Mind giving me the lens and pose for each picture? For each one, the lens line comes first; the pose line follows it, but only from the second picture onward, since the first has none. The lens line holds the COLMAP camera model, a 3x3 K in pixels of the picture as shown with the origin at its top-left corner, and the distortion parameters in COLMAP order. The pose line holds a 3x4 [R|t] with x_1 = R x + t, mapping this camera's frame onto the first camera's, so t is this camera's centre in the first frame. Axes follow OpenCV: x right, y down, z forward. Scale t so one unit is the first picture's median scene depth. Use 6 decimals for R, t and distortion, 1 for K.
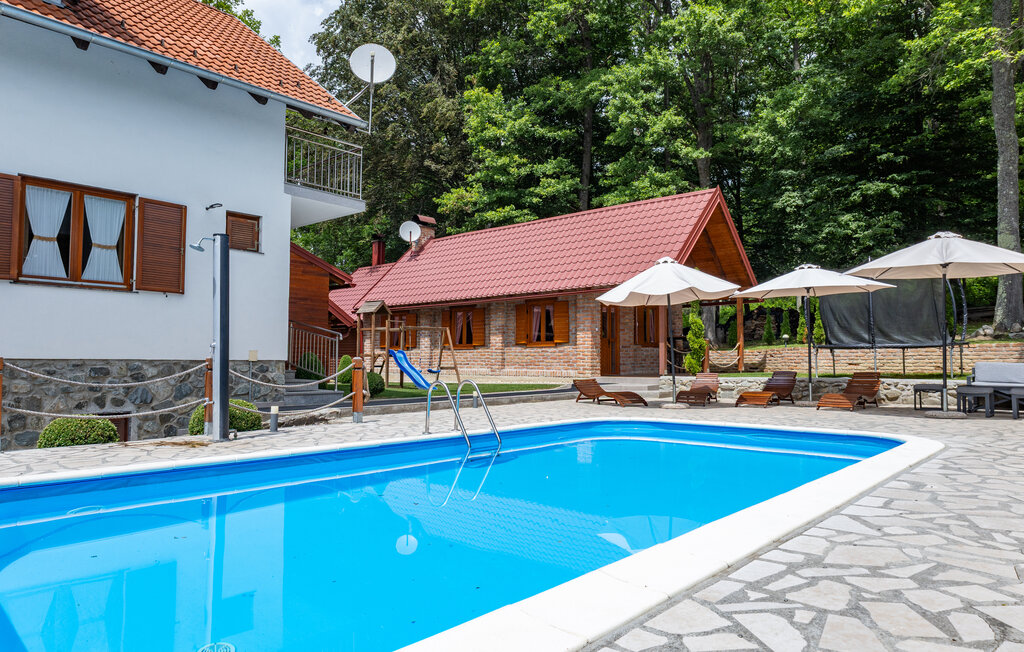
lens RADIAL K [[682.1, 0, 498.6], [0, 682.1, 325.6], [0, 0, 1]] dist [0.001059, 0.000552]
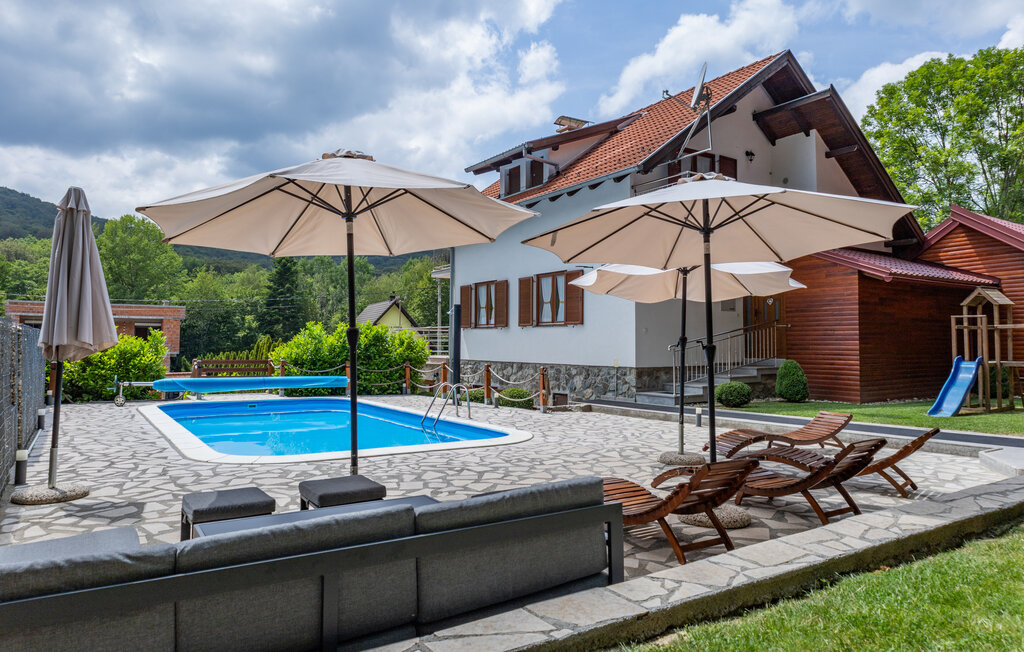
lens RADIAL K [[661.1, 0, 509.0], [0, 661.1, 310.2], [0, 0, 1]] dist [-0.002812, 0.002657]
pose [[-0.260366, -0.052706, -0.964070, 0.543953], [0.046281, 0.996680, -0.066987, 0.008019], [0.964400, -0.062059, -0.257062, 0.608965]]
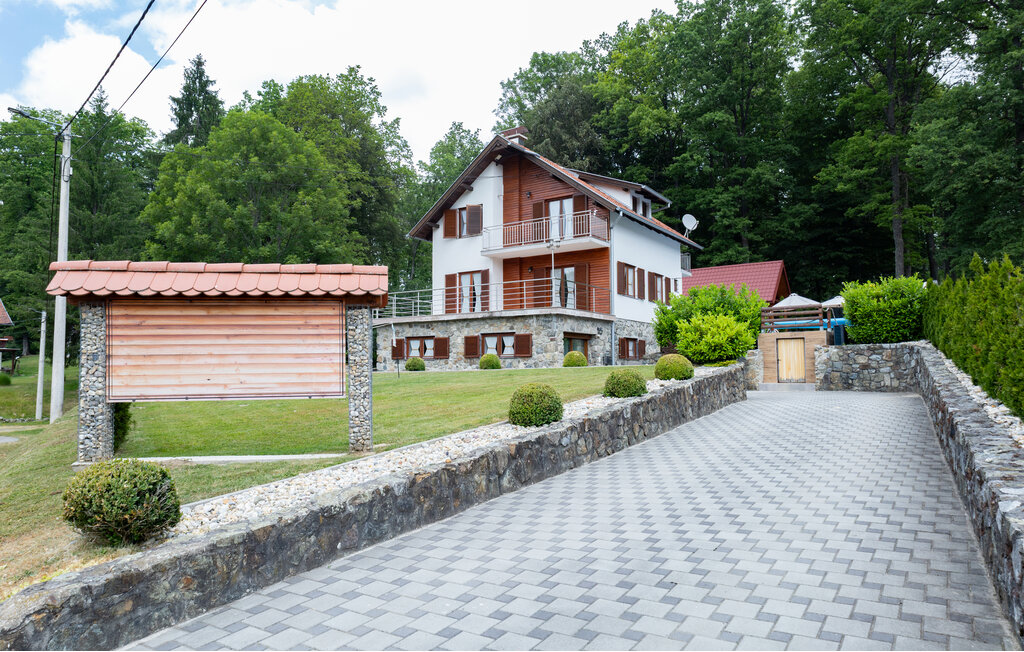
lens RADIAL K [[682.1, 0, 498.6], [0, 682.1, 325.6], [0, 0, 1]] dist [0.001059, 0.000552]
pose [[0.991329, -0.004533, 0.131329, -0.841445], [0.007772, 0.999678, -0.024165, 0.058600], [-0.131177, 0.024977, 0.991044, -1.032584]]
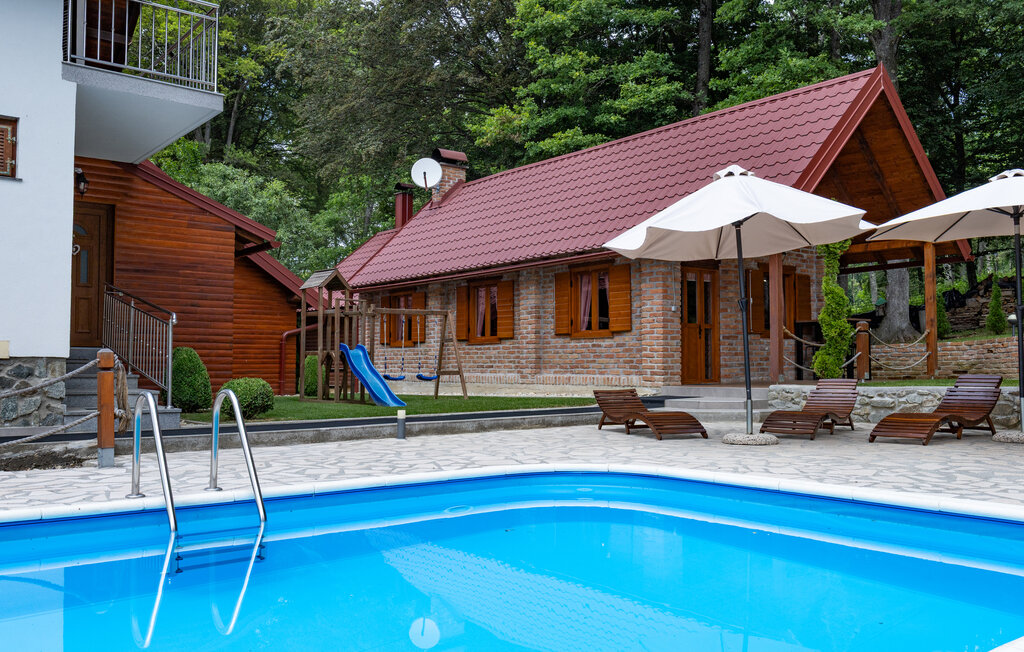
lens RADIAL K [[883.5, 0, 512.0], [0, 883.5, 326.0], [0, 0, 1]] dist [0.000129, 0.001220]
pose [[0.986082, -0.010990, -0.165896, 0.112878], [0.011929, 0.999918, 0.004666, 0.013387], [0.165831, -0.006580, 0.986132, 0.164646]]
